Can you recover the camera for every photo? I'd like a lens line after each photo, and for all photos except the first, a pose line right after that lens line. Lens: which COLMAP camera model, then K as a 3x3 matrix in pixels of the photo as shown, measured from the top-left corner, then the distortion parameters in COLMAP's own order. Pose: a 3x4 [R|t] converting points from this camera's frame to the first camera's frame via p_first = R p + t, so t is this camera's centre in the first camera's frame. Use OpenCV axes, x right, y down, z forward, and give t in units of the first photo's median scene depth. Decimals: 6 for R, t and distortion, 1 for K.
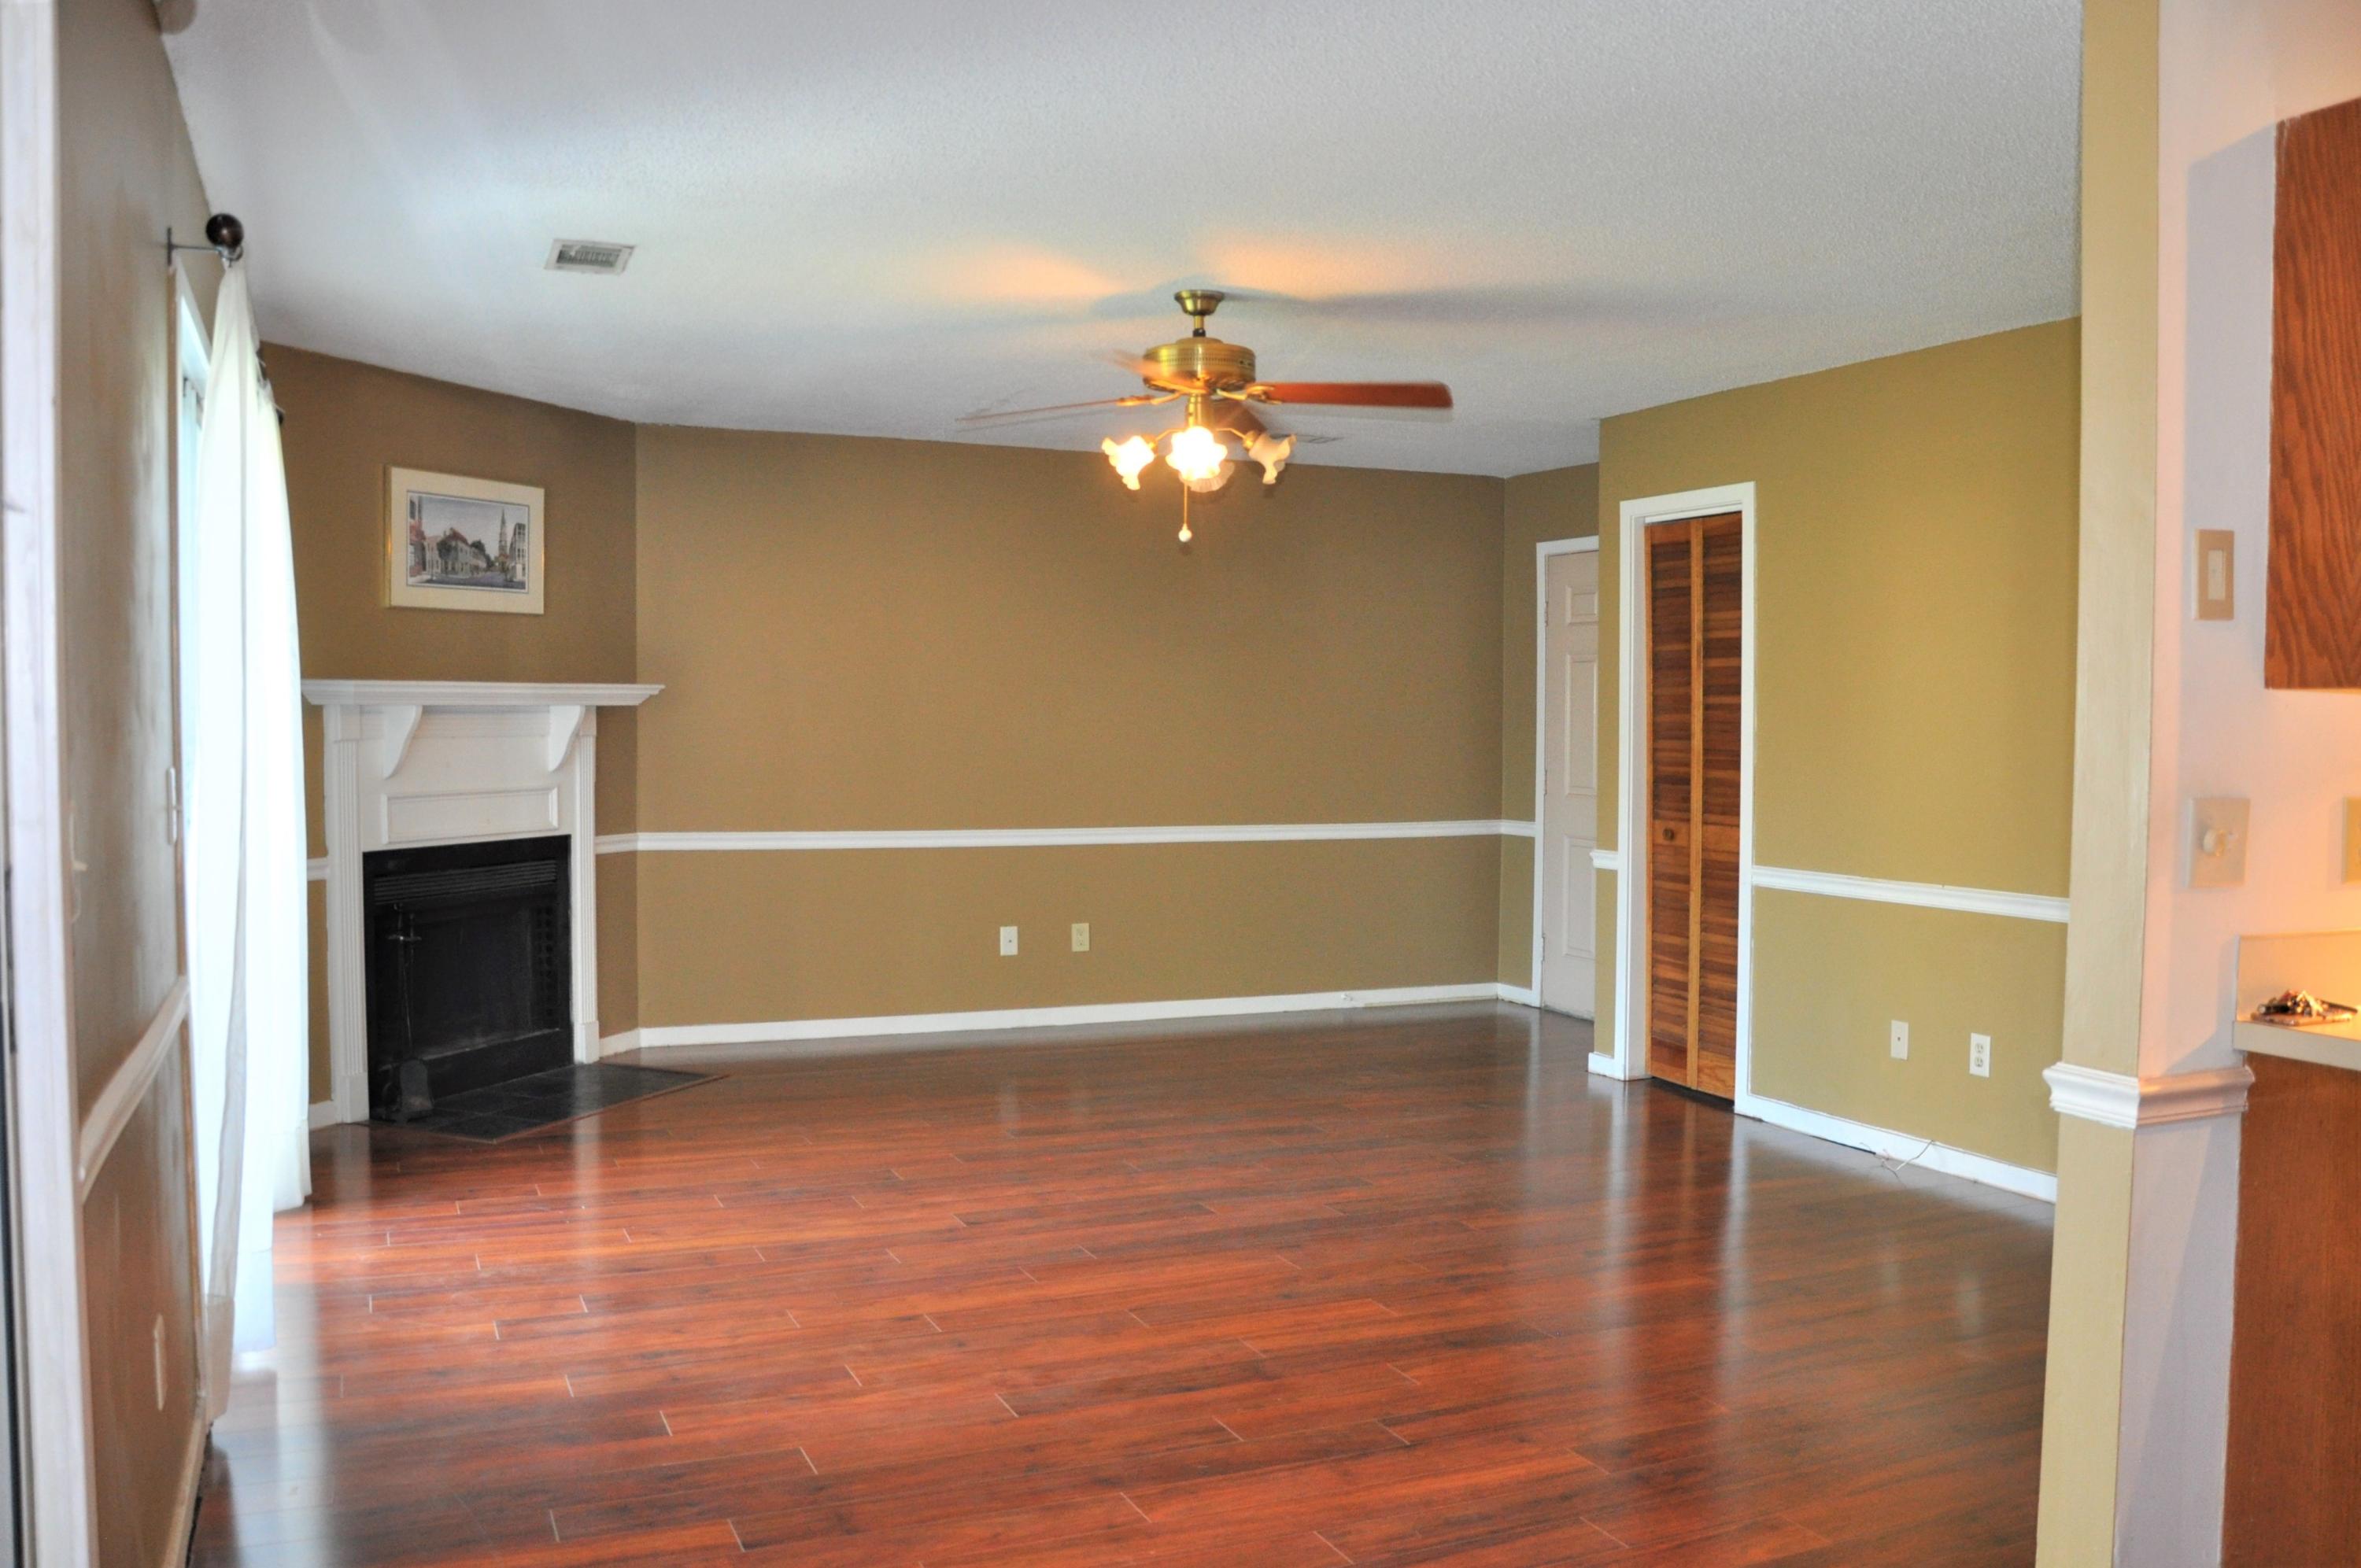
lens RADIAL K [[1906.0, 0, 1180.5], [0, 1906.0, 784.0], [0, 0, 1]] dist [-0.123619, 0.000431]
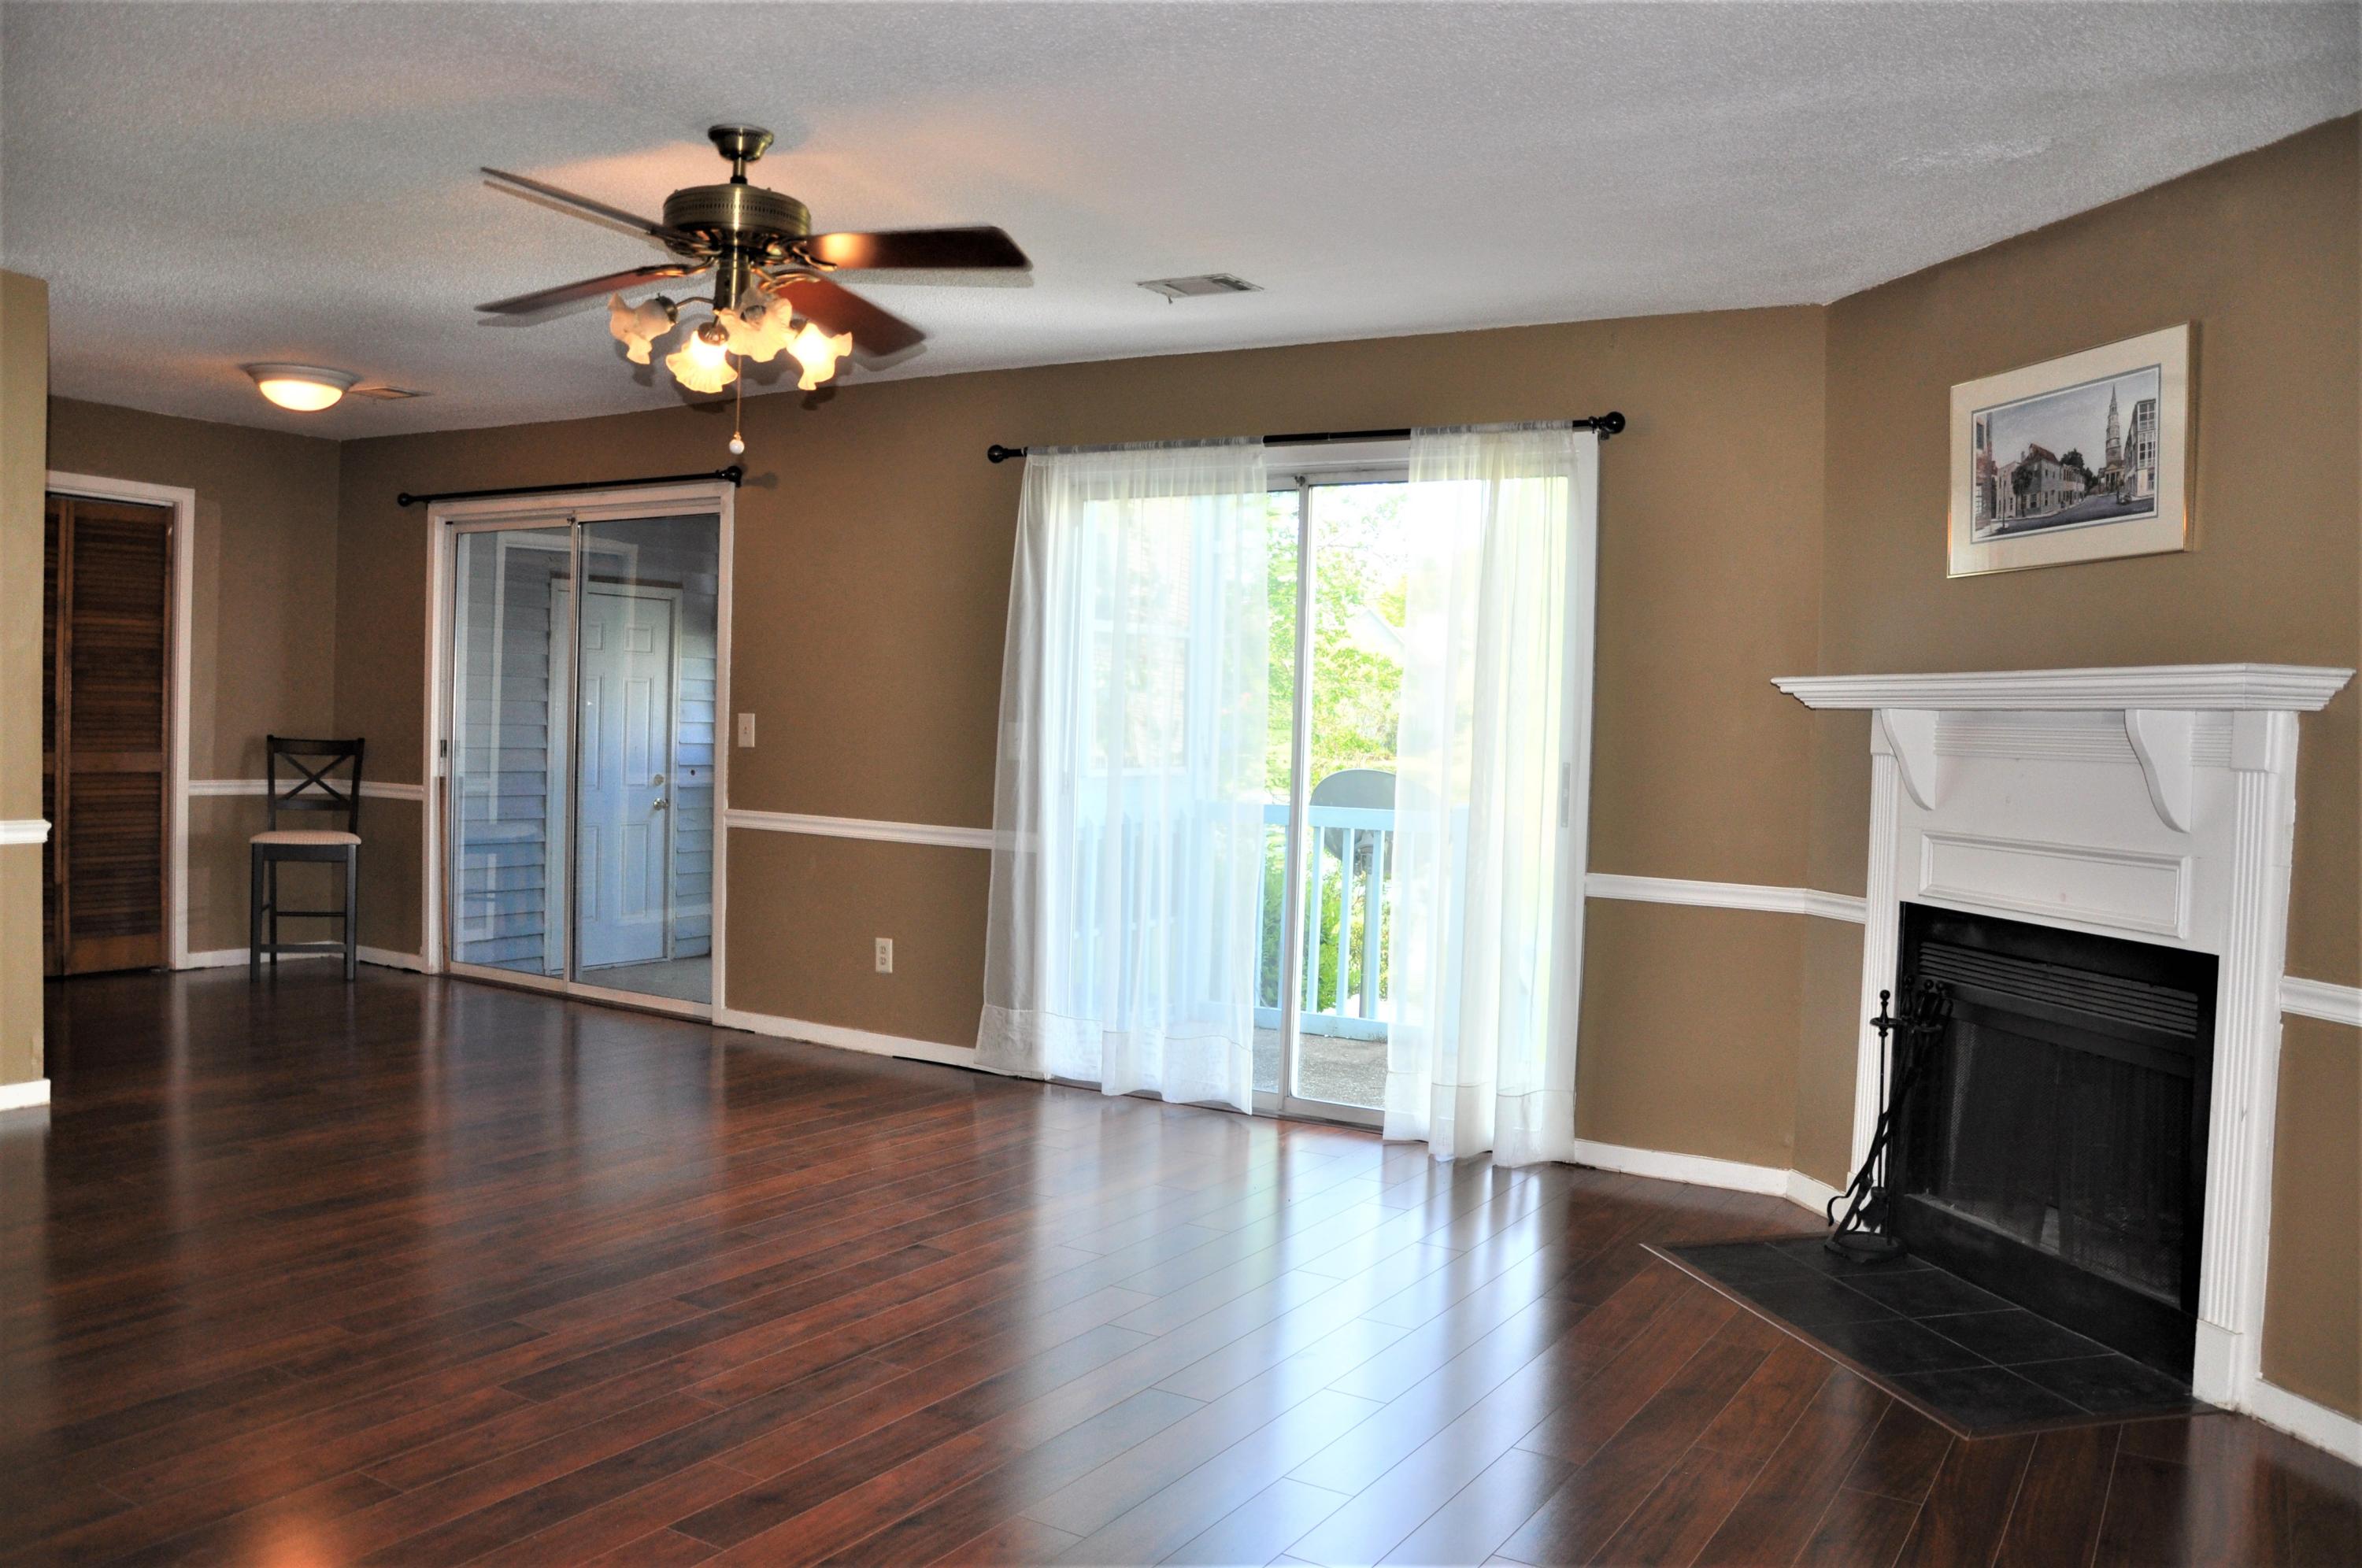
lens RADIAL K [[1832.5, 0, 1166.4], [0, 1832.5, 789.4], [0, 0, 1]] dist [-0.168024, 0.128092]
pose [[-0.826248, -0.012840, -0.563160, 0.211909], [-0.060302, 0.996012, 0.065763, -0.036943], [0.560069, 0.088296, -0.823727, 1.329128]]
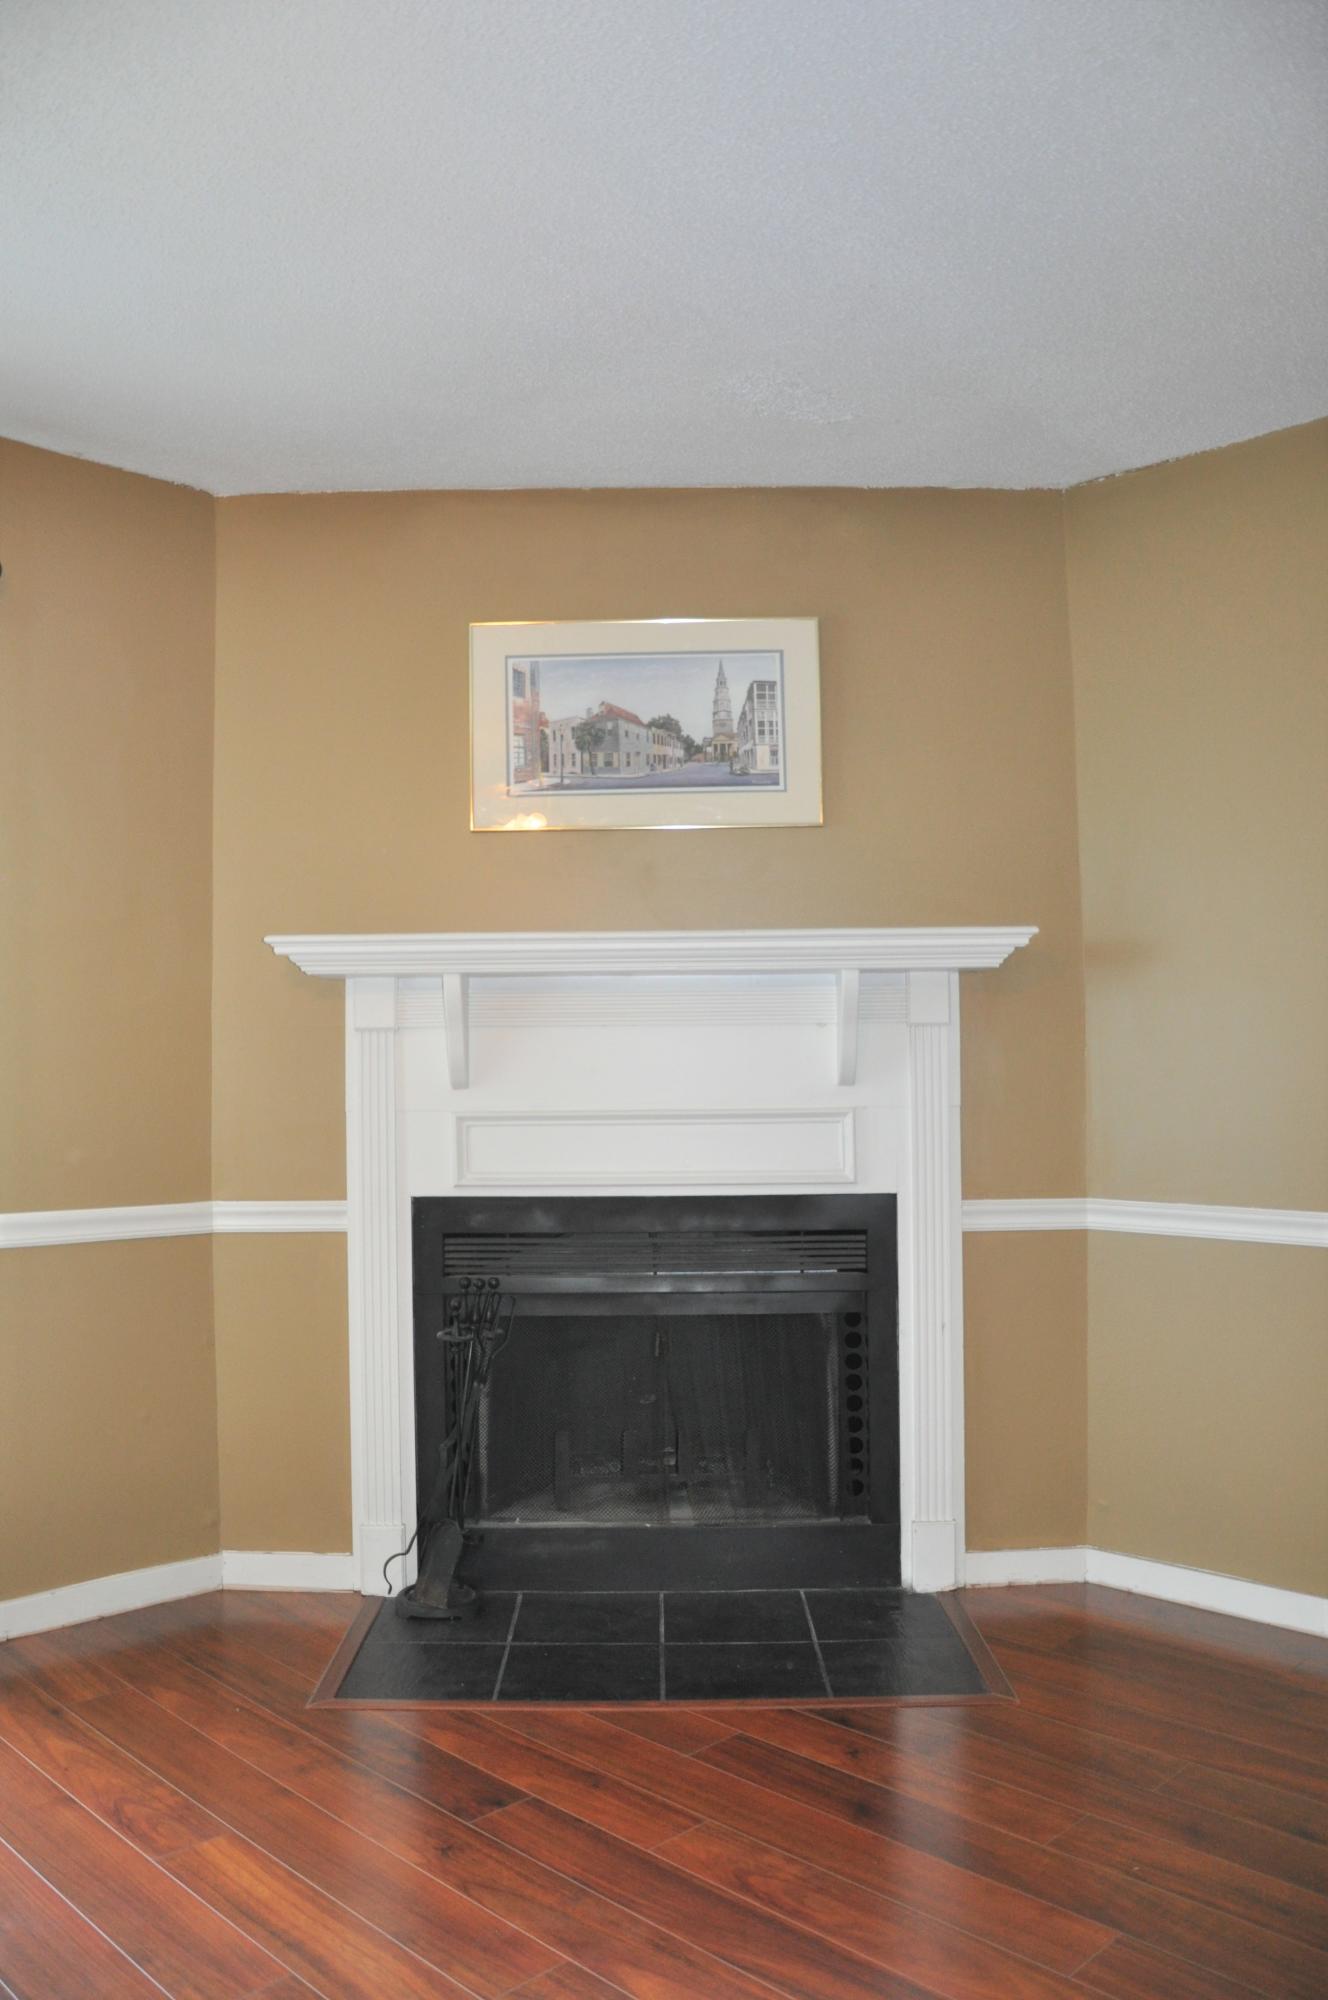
lens RADIAL K [[1551.9, 0, 655.7], [0, 1551.9, 990.5], [0, 0, 1]] dist [-0.168024, 0.128092]
pose [[0.357412, -0.055311, -0.932307, 0.105634], [-0.026190, 0.997259, -0.069205, -0.001346], [0.933579, 0.049152, 0.354984, 0.815886]]
